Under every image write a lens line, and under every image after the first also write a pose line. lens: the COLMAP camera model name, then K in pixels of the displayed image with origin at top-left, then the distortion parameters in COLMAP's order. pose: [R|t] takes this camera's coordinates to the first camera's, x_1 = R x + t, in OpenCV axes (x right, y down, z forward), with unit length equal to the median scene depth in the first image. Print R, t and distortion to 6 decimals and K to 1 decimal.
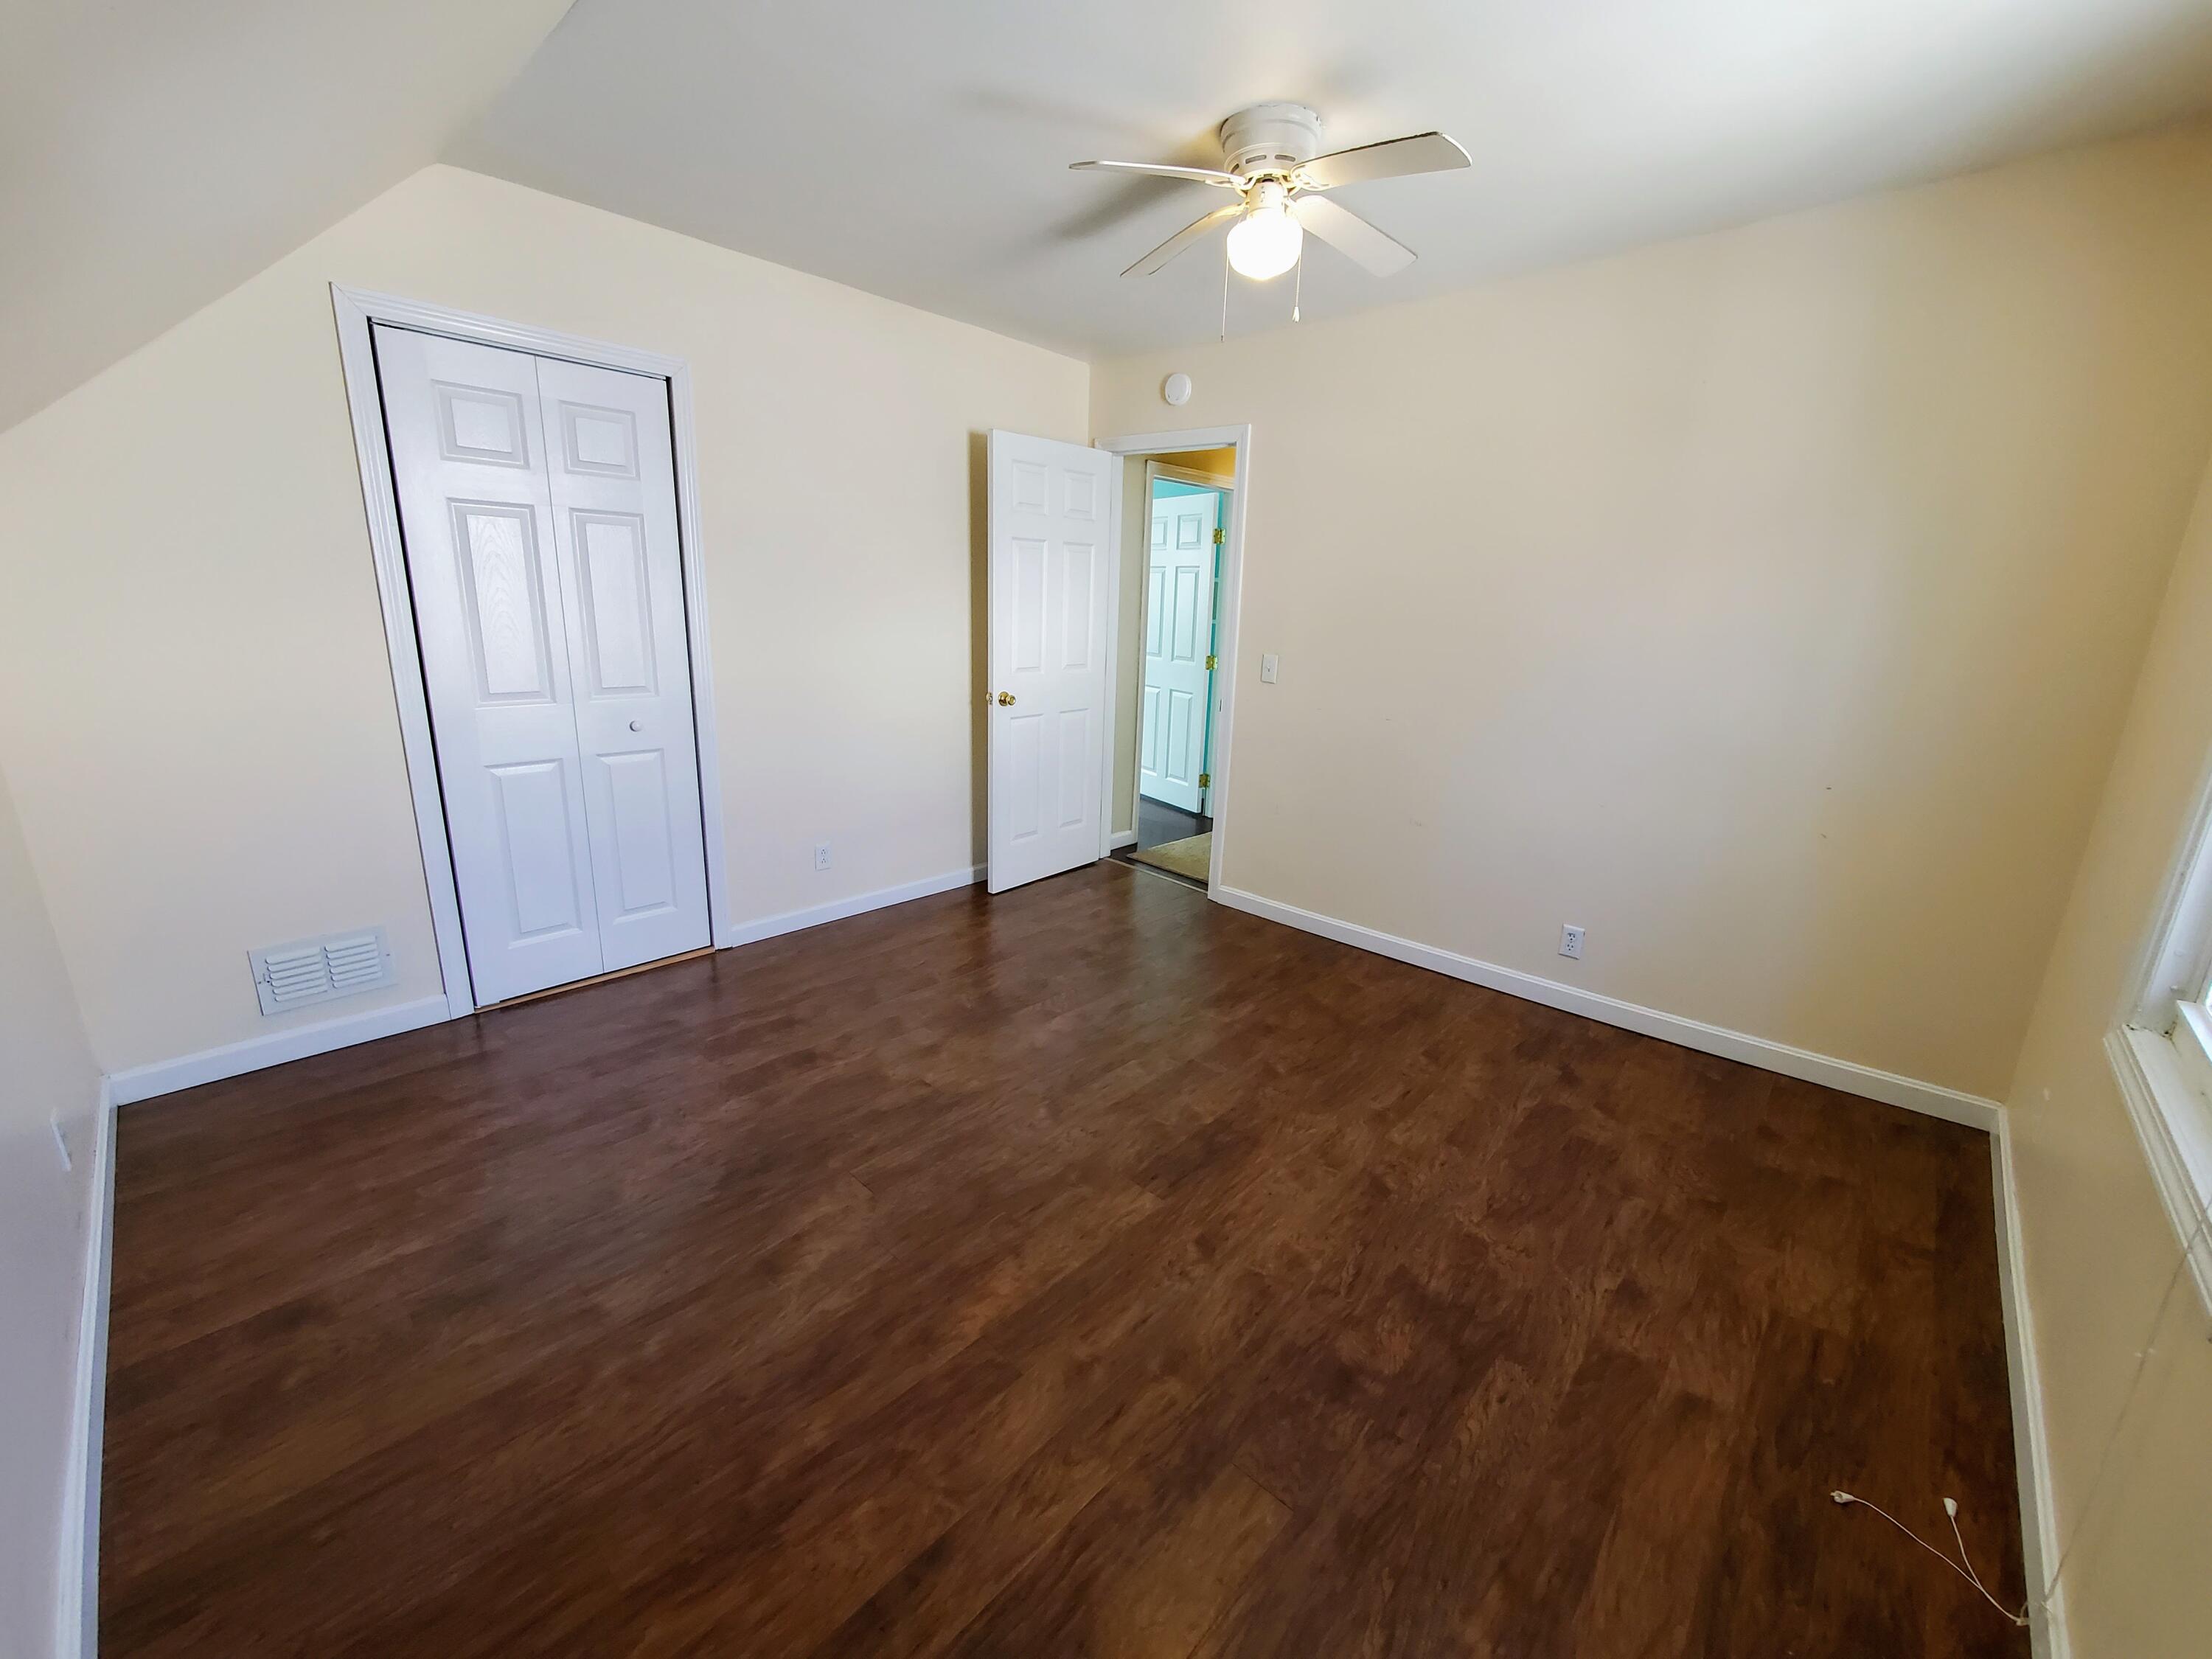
lens RADIAL K [[879.7, 0, 1116.6], [0, 879.7, 820.6], [0, 0, 1]] dist [0.000995, -0.002064]
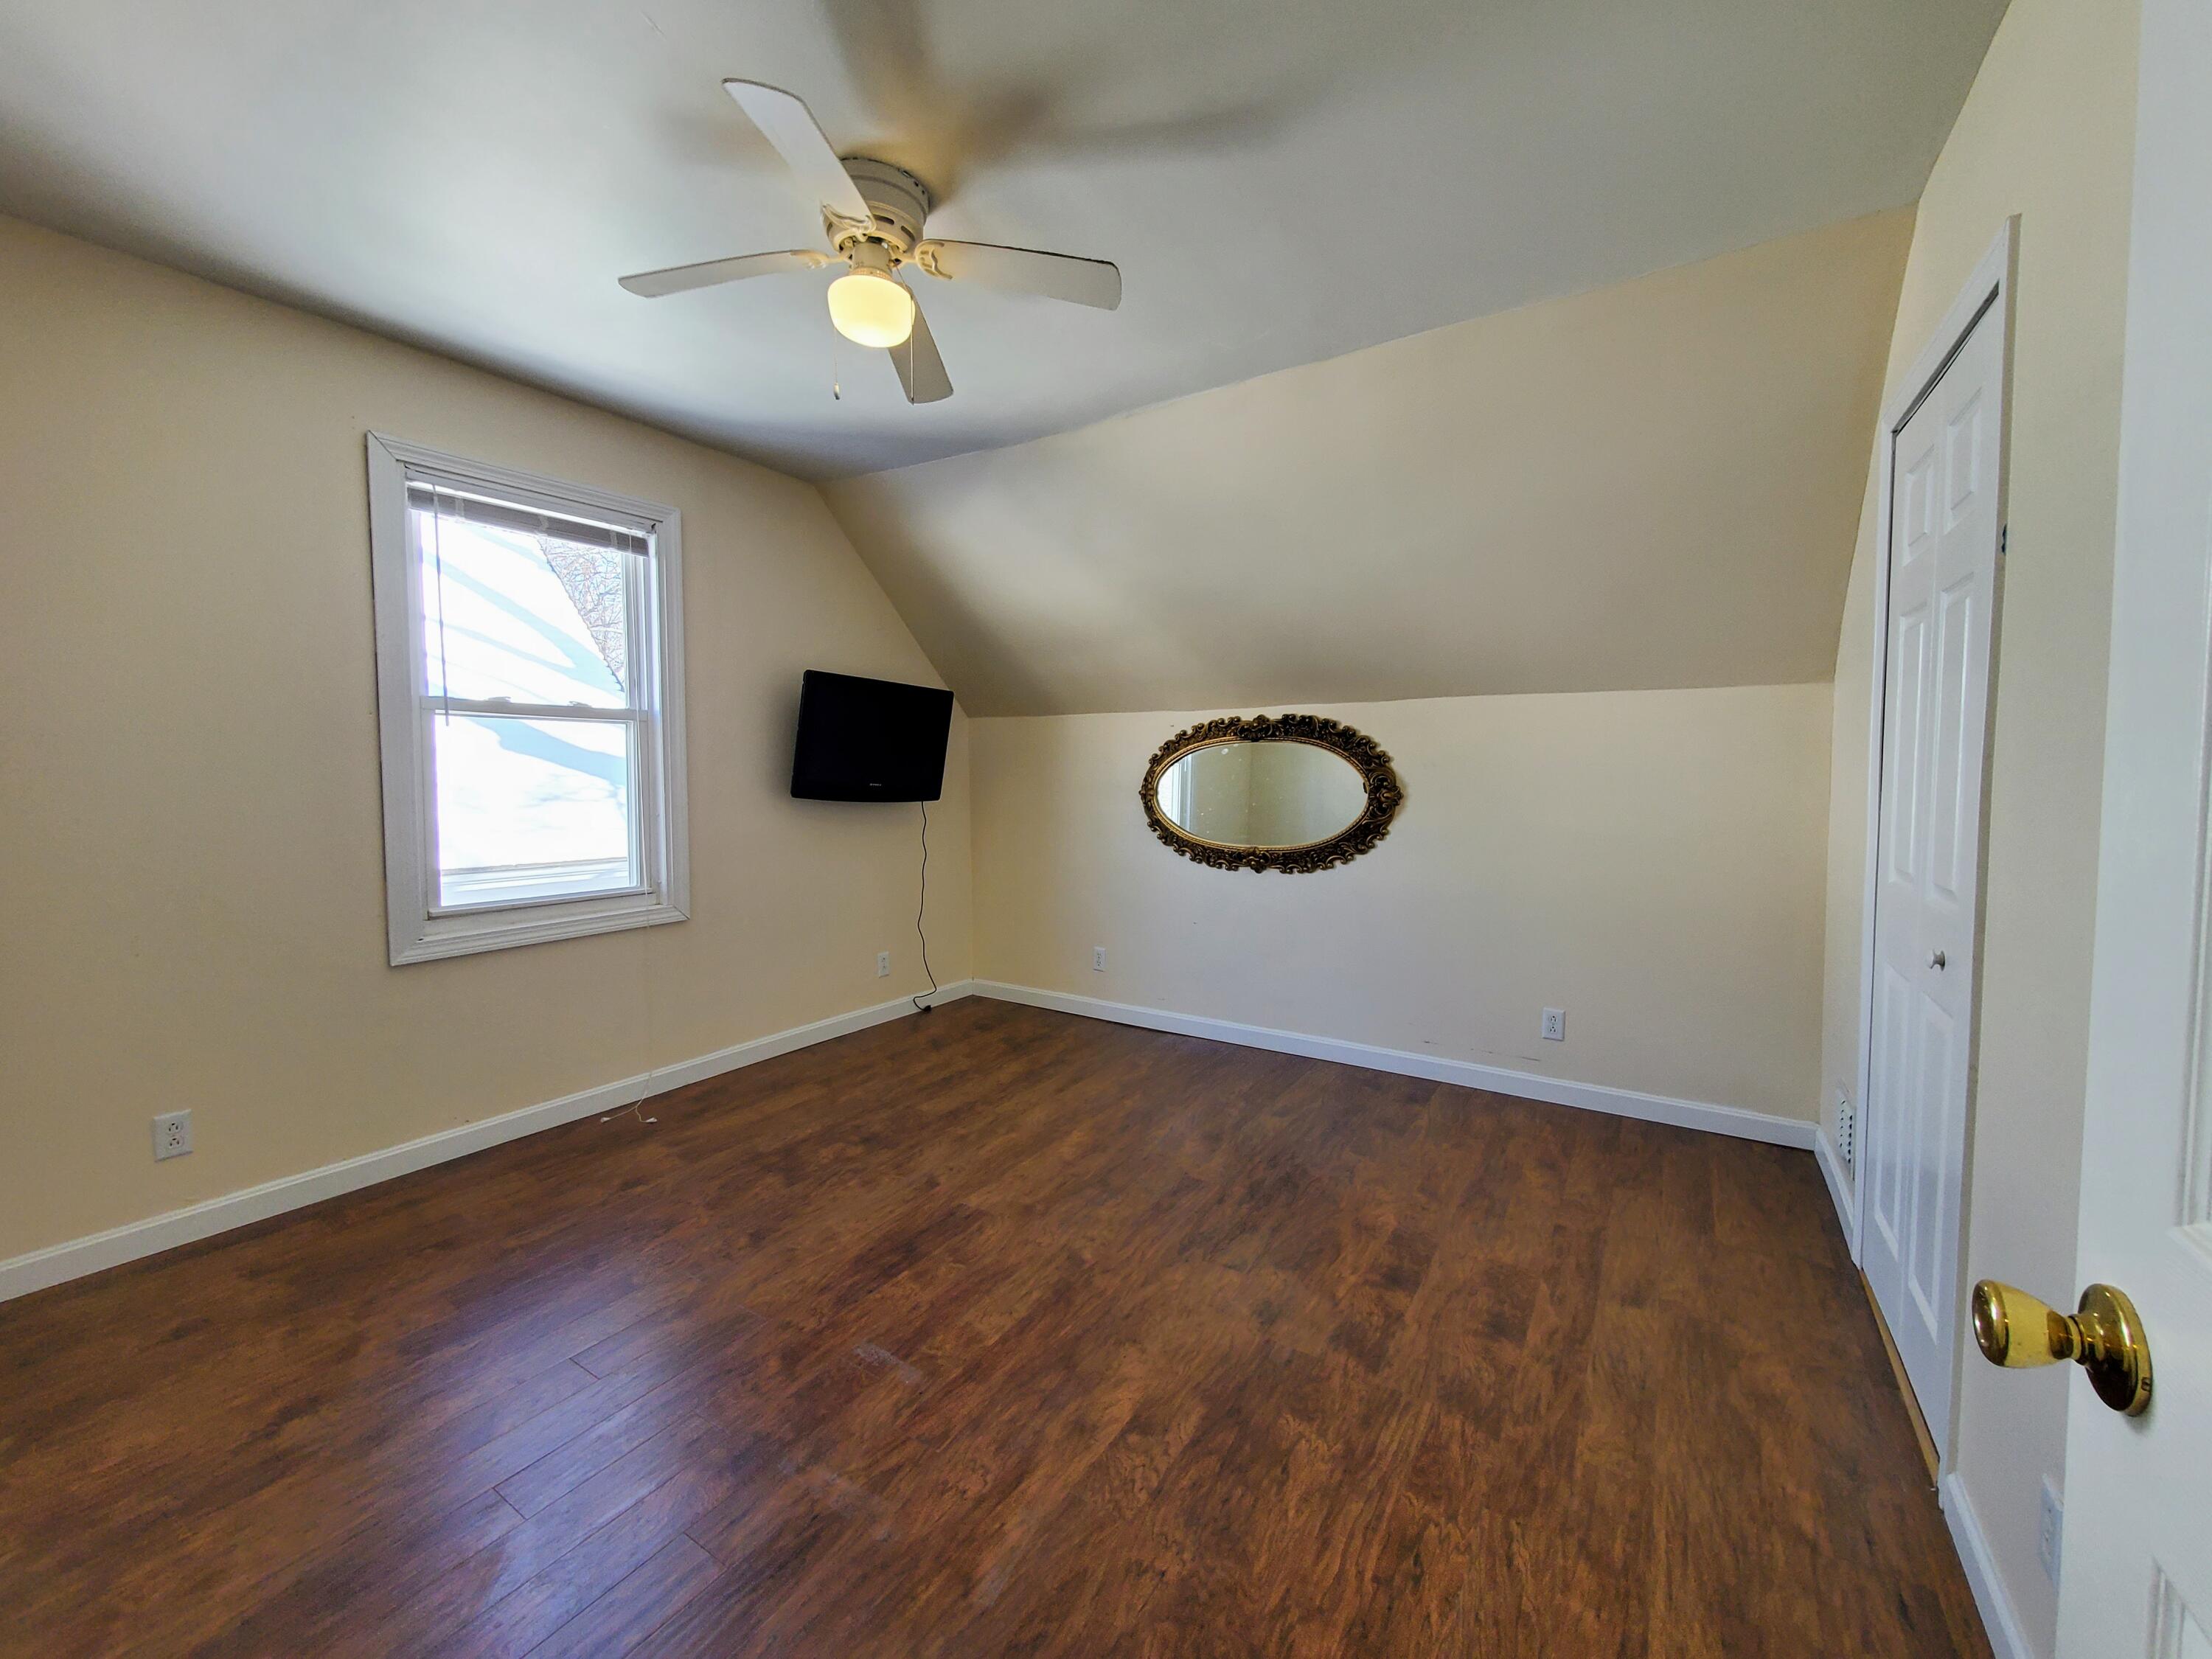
lens RADIAL K [[879.7, 0, 1116.6], [0, 879.7, 820.6], [0, 0, 1]] dist [0.000995, -0.002064]
pose [[-0.983276, -0.024562, -0.180458, 0.073988], [-0.078474, 0.951302, 0.298103, -0.448014], [0.164348, 0.307279, -0.937320, 2.007862]]
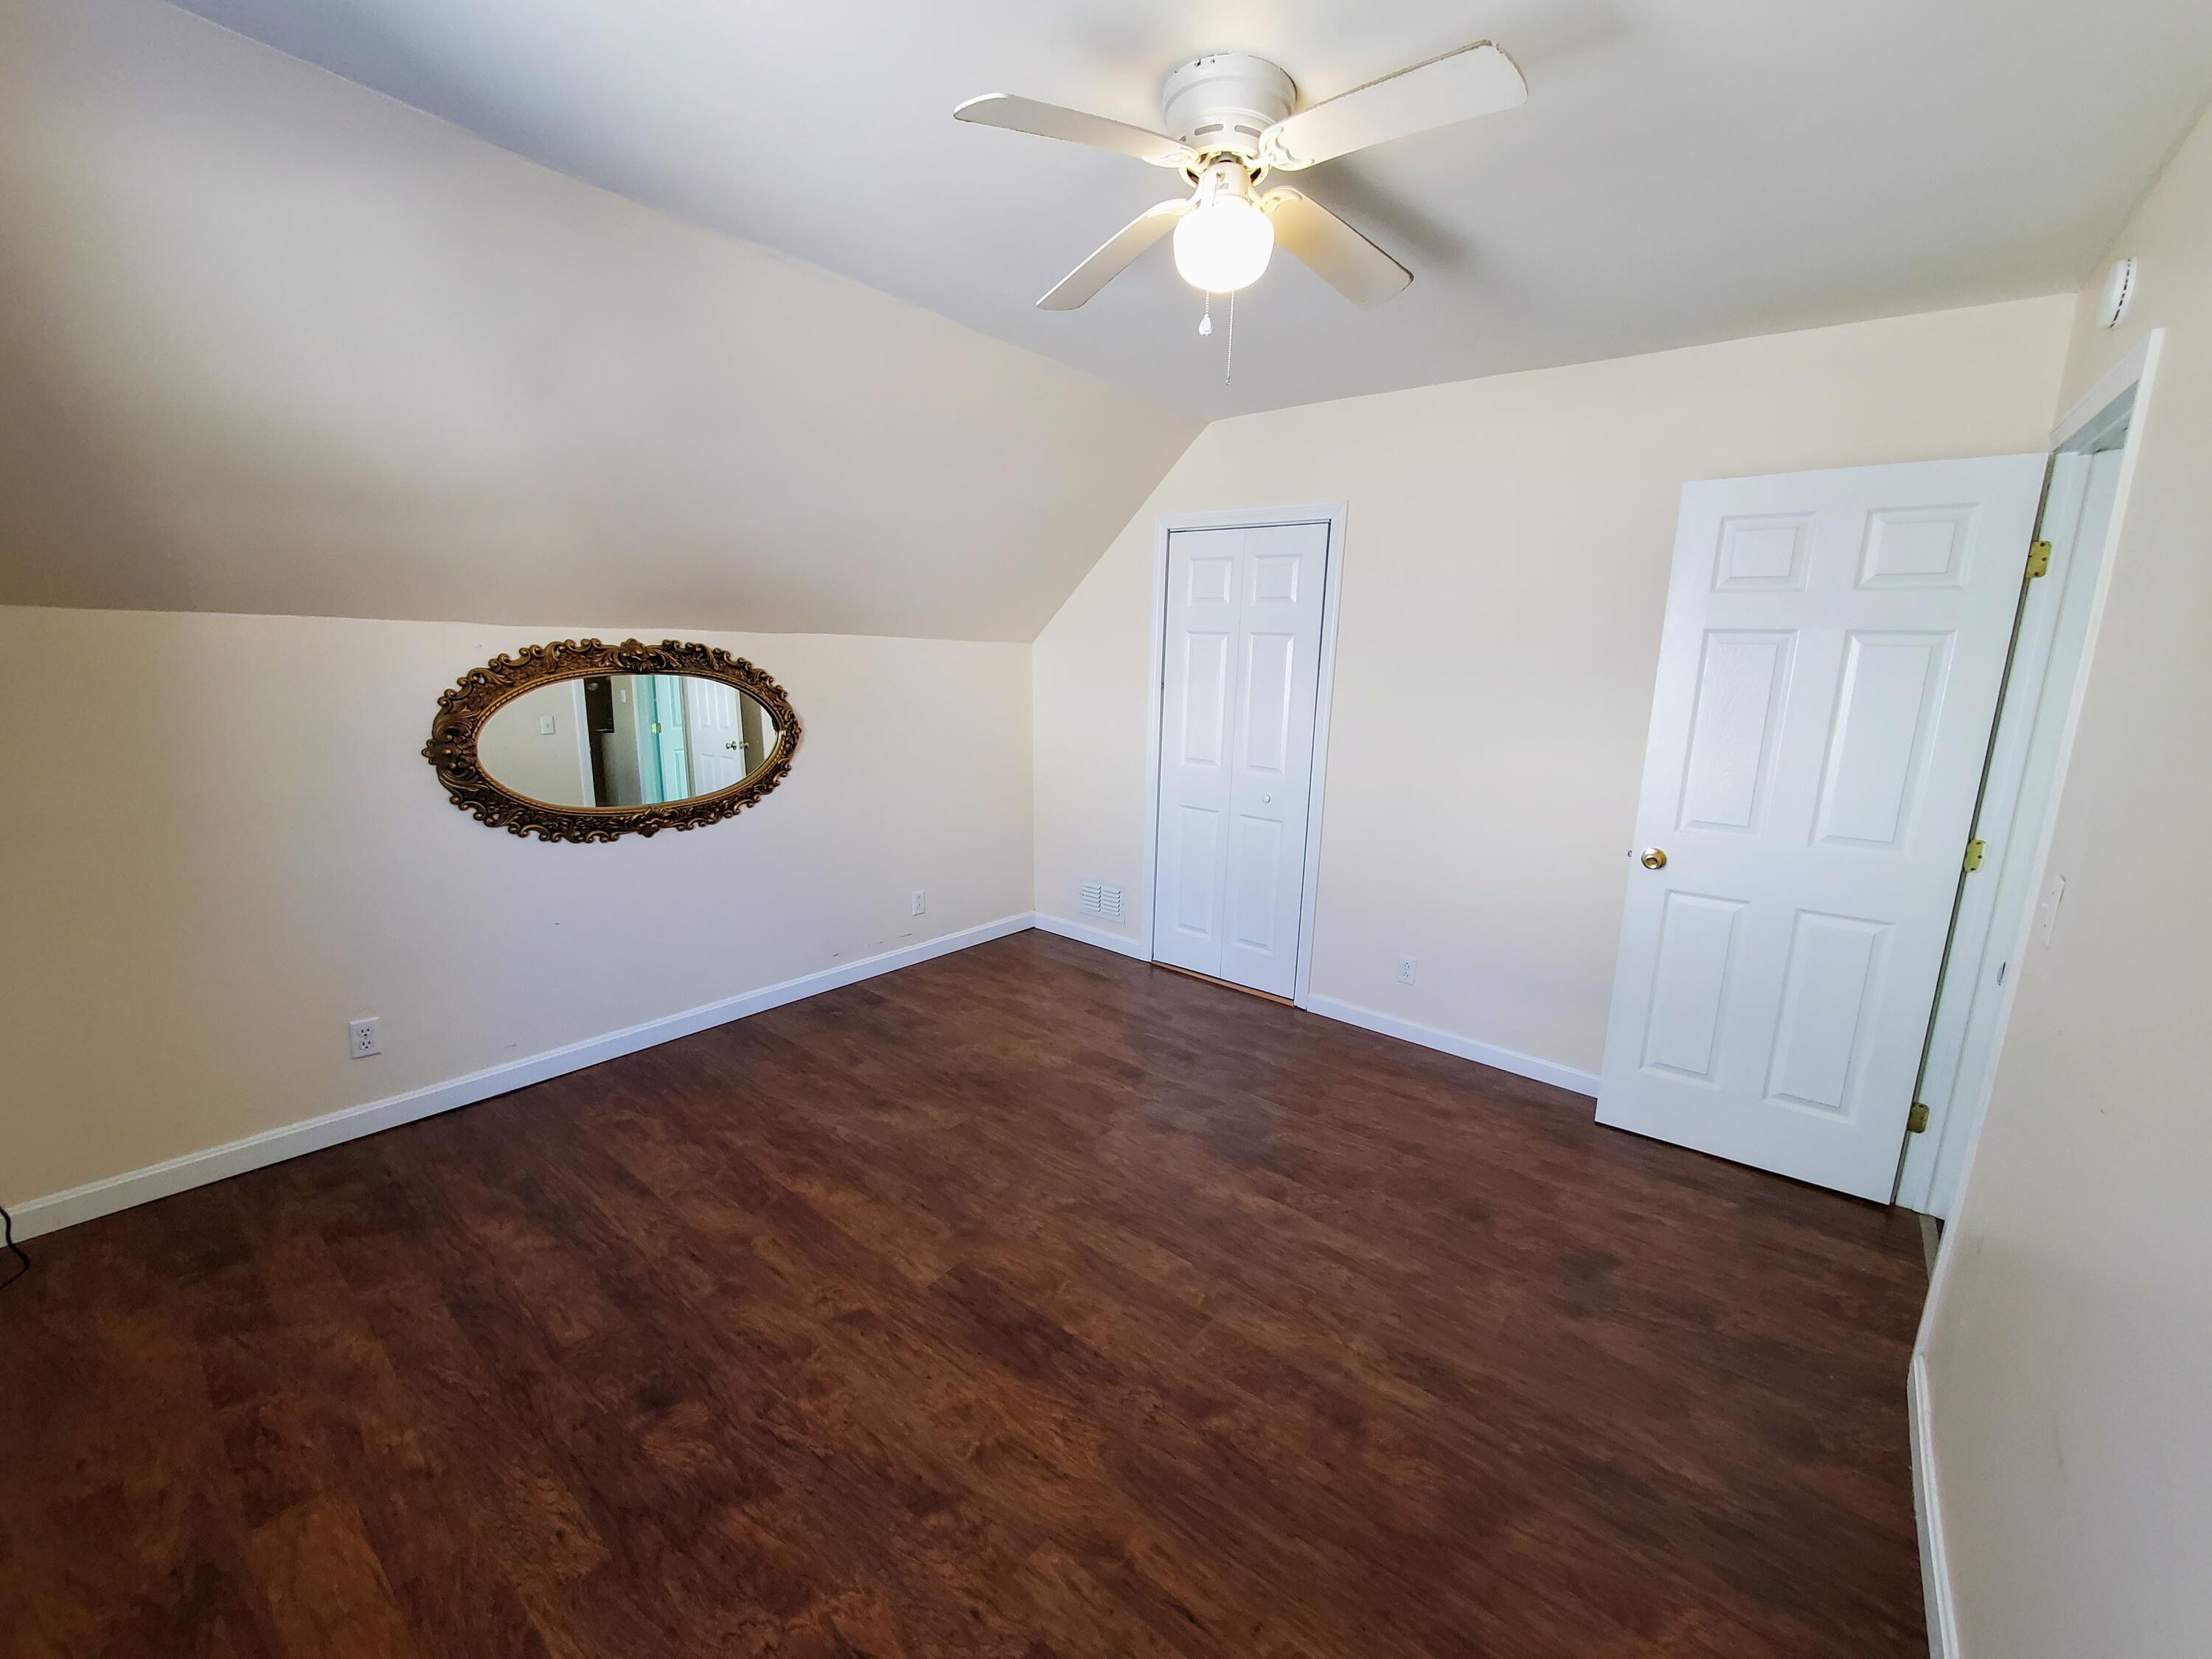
lens RADIAL K [[879.7, 0, 1116.6], [0, 879.7, 820.6], [0, 0, 1]] dist [0.000995, -0.002064]
pose [[0.073335, 0.155993, -0.985032, 0.967249], [-0.277864, 0.951778, 0.130040, -0.260255], [0.957817, 0.264169, 0.113144, 0.952686]]
